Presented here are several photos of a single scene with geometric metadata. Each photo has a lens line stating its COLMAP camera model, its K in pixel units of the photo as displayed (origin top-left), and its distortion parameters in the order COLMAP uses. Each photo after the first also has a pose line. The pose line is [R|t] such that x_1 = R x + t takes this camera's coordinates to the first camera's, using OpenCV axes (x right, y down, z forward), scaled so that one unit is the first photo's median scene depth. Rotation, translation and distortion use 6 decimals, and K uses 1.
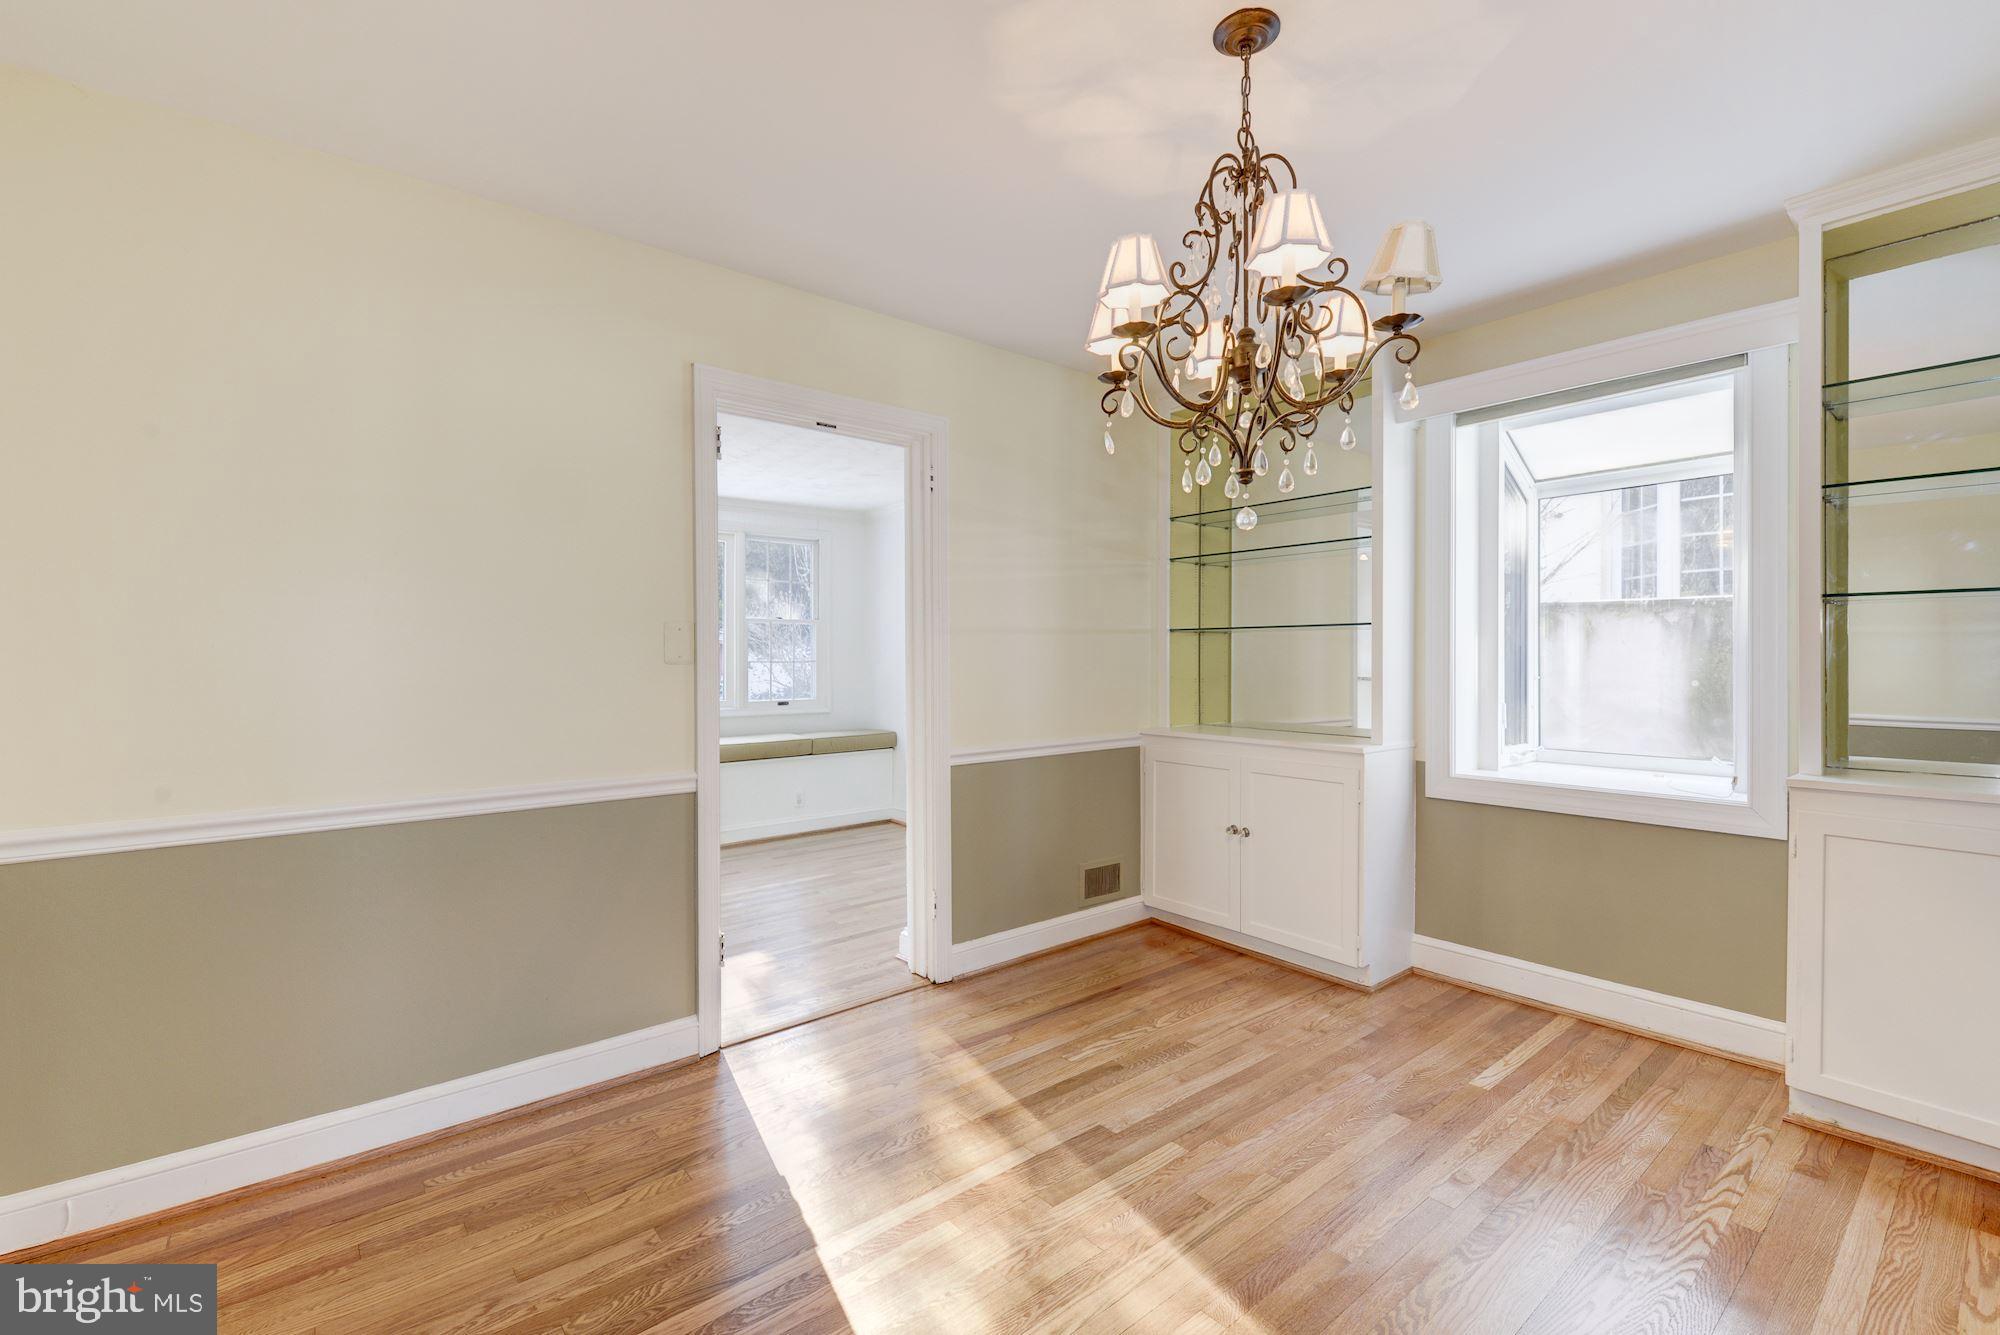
lens RADIAL K [[857.6, 0, 1000.0], [0, 857.6, 667.5], [0, 0, 1]] dist [0.000427, -0.006126]
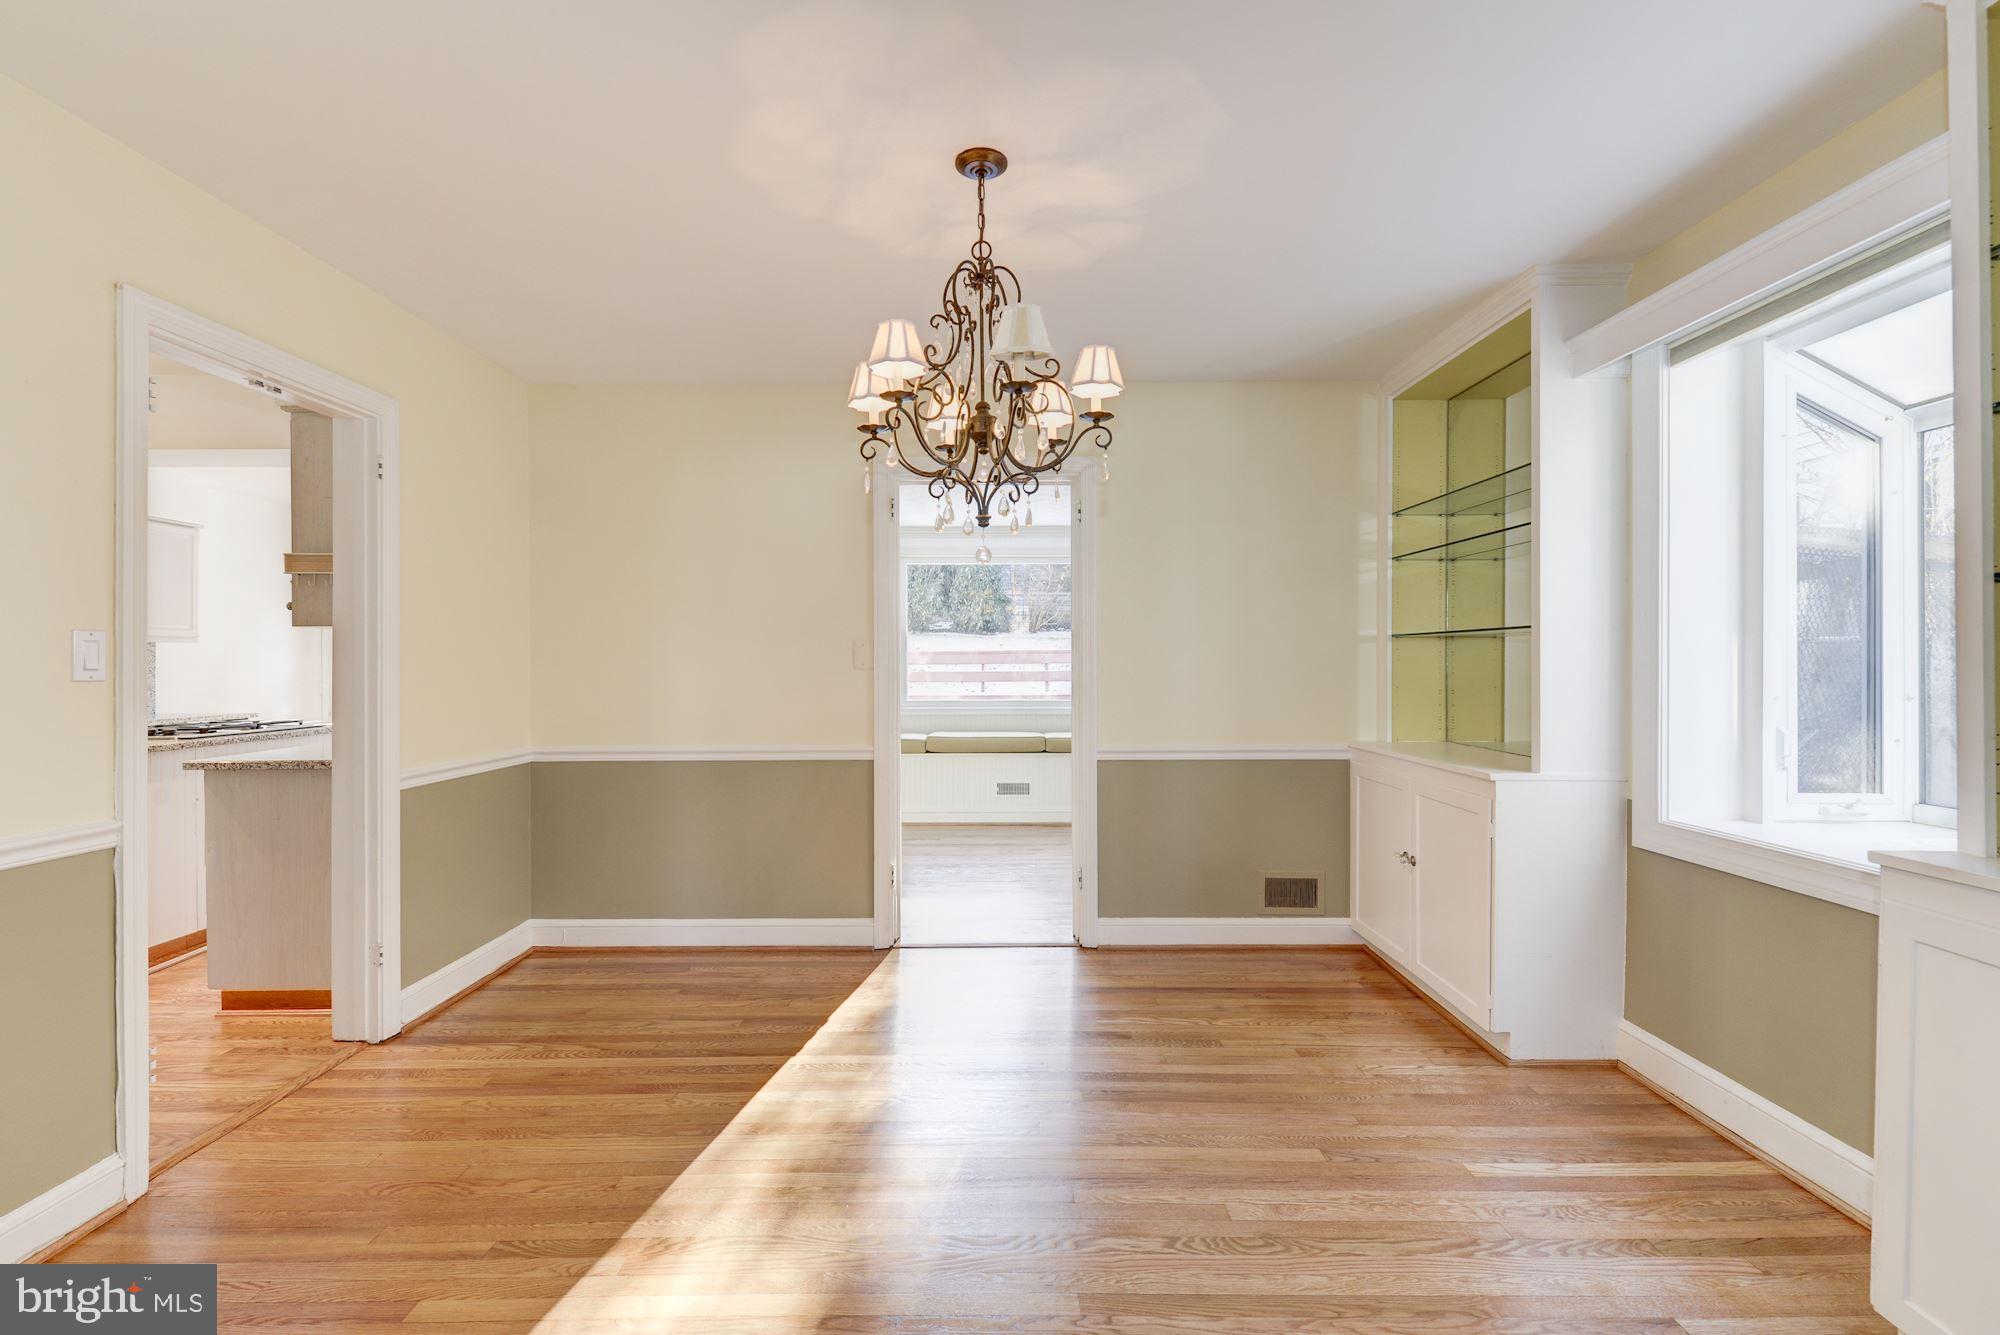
lens RADIAL K [[857.6, 0, 1000.0], [0, 857.6, 667.5], [0, 0, 1]] dist [0.000427, -0.006126]
pose [[0.773558, 0.004226, -0.633711, 0.574304], [-0.008646, 0.999955, -0.003885, -0.003409], [0.633666, 0.008485, 0.773560, 0.030481]]
